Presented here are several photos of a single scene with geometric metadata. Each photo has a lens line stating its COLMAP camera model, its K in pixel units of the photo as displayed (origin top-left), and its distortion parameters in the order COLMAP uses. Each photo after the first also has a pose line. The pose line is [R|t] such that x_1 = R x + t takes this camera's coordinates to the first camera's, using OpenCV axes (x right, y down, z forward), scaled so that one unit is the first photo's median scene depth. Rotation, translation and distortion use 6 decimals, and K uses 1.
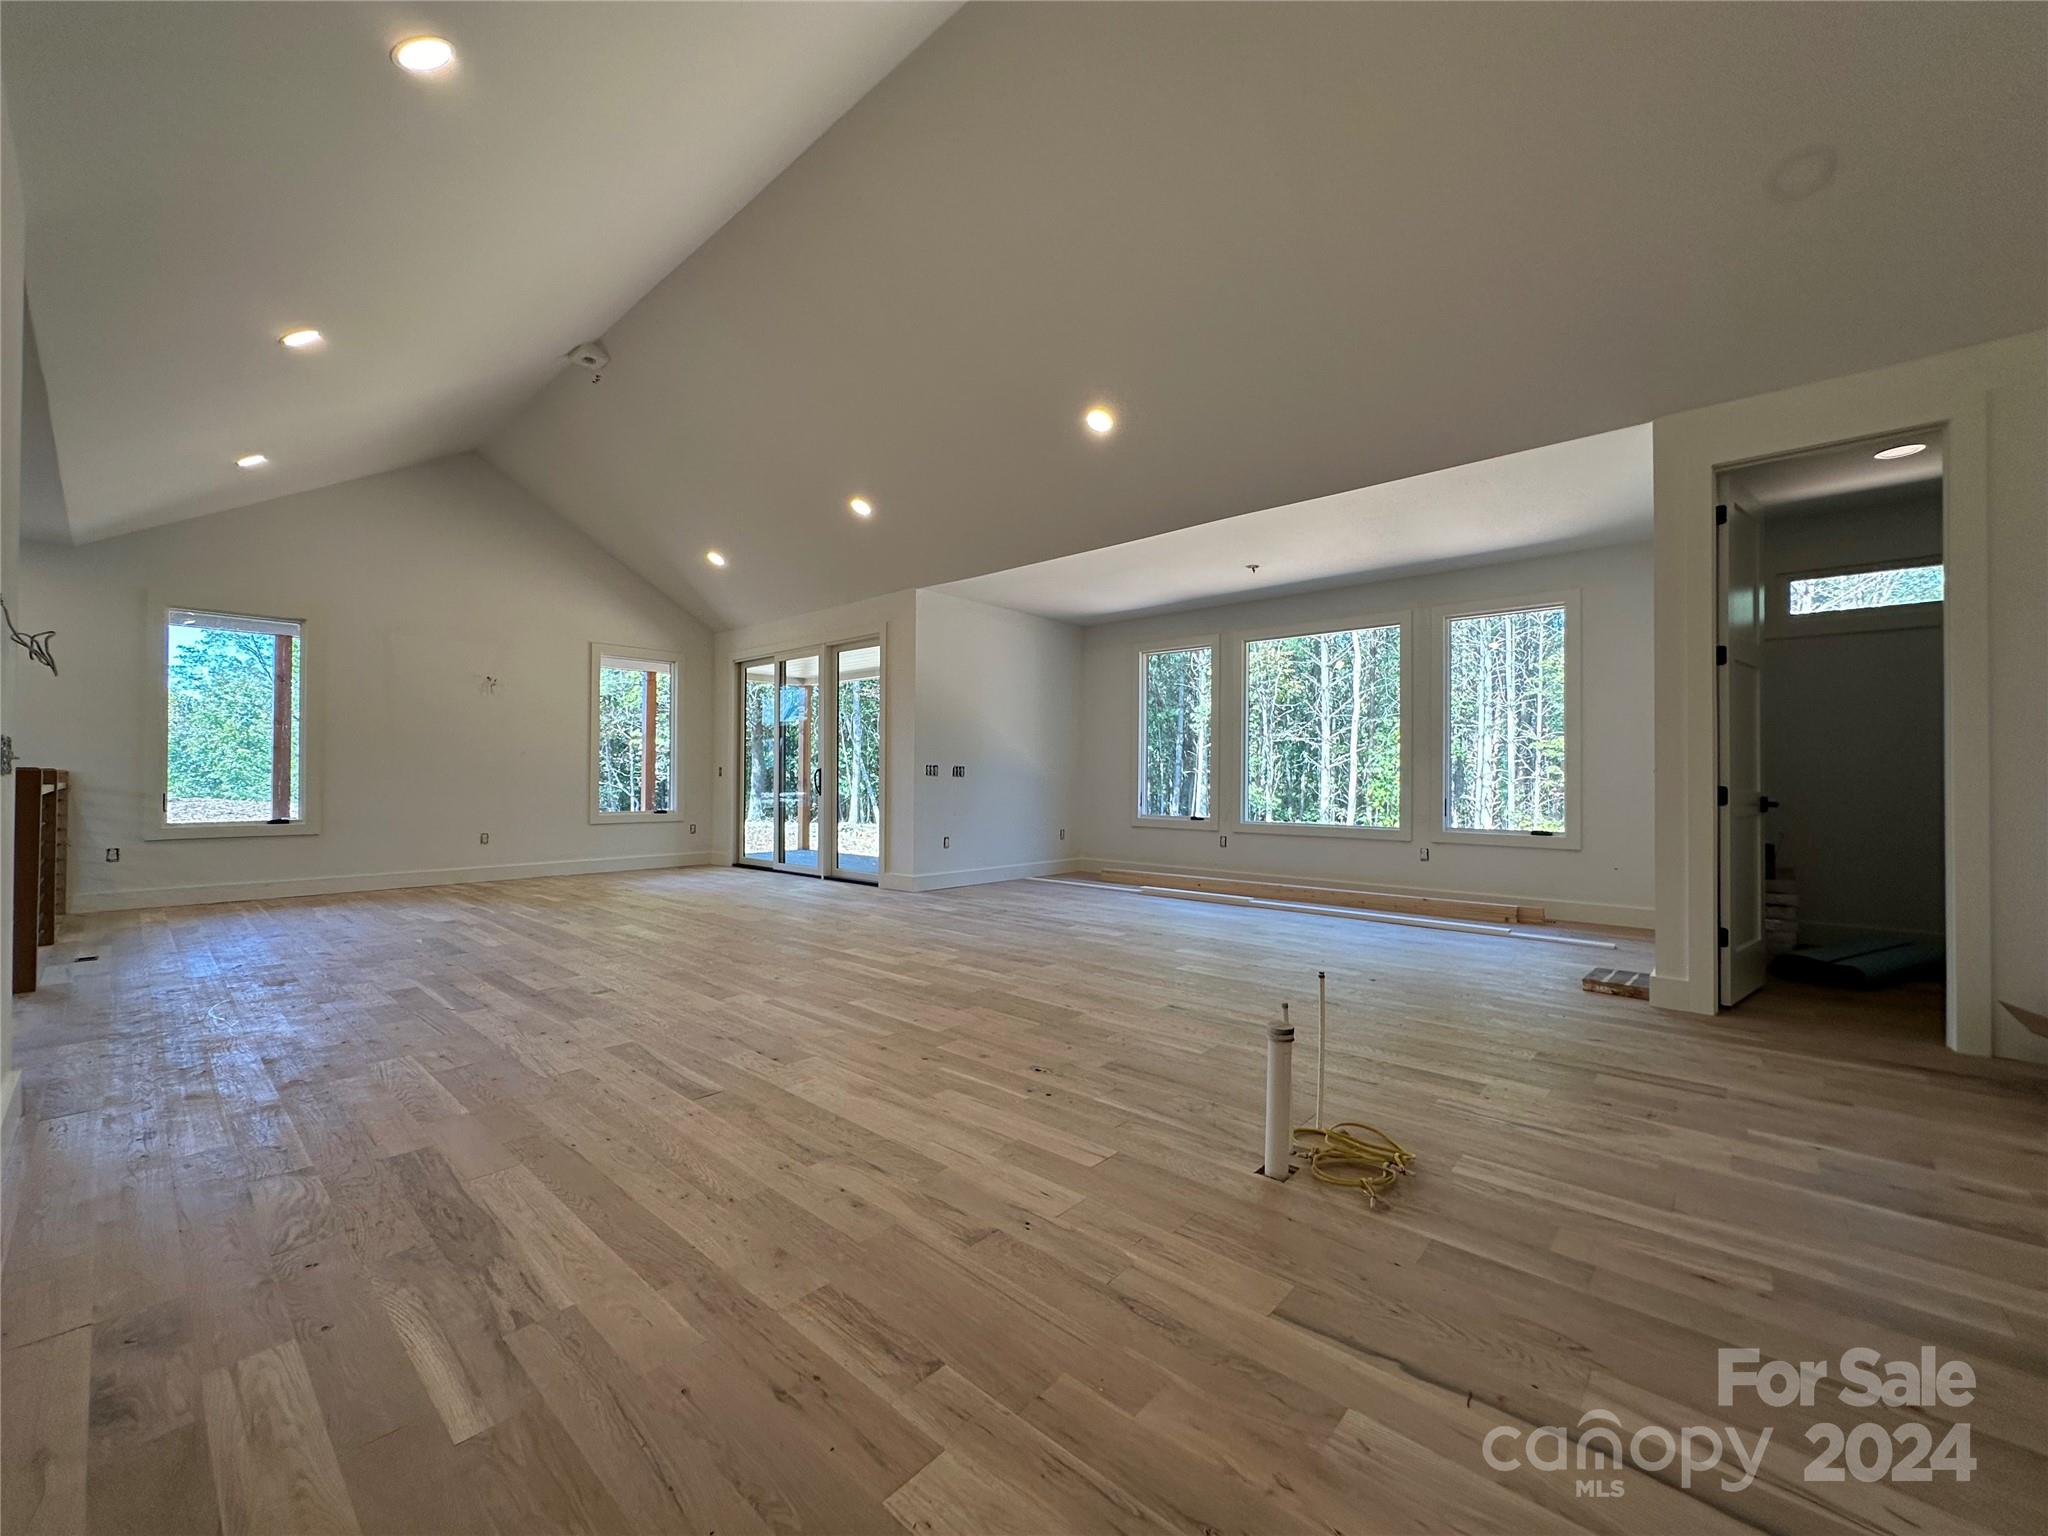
lens RADIAL K [[814.9, 0, 1014.8], [0, 814.9, 772.7], [0, 0, 1]] dist [-0.001780, -0.000170]
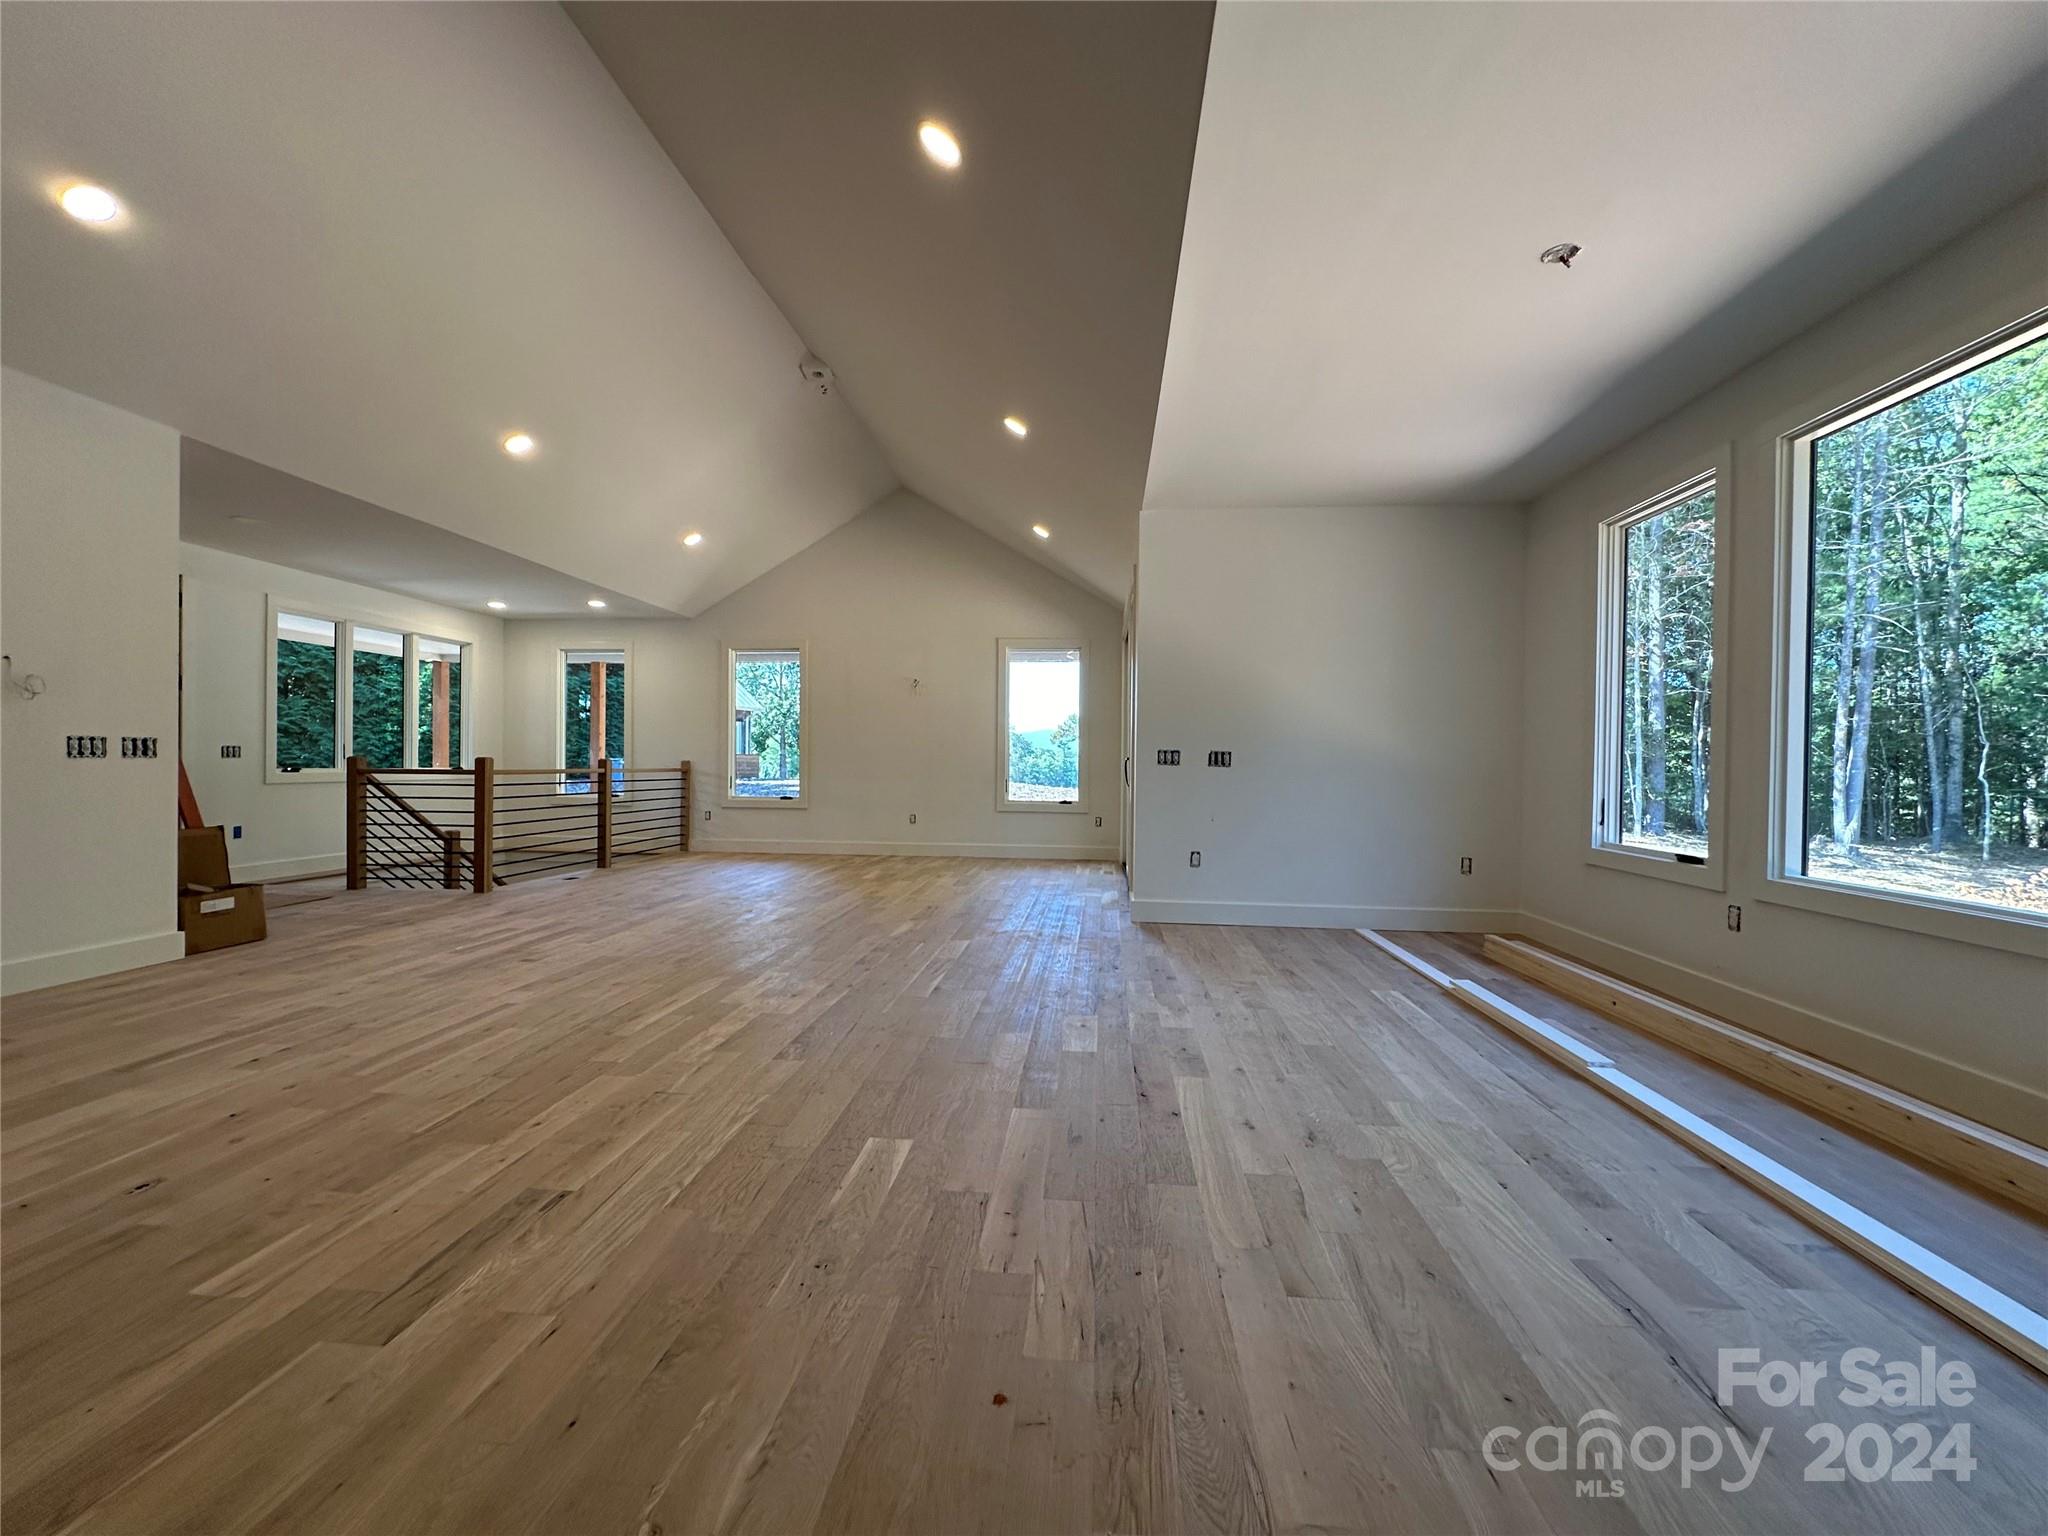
lens RADIAL K [[814.9, 0, 1025.1], [0, 814.9, 766.7], [0, 0, 1]] dist [-0.001780, -0.000170]
pose [[0.602877, 0.002070, -0.797832, 0.493931], [-0.003295, 0.999995, 0.000104, 0.007321], [0.797828, 0.002566, 0.602880, 0.580057]]
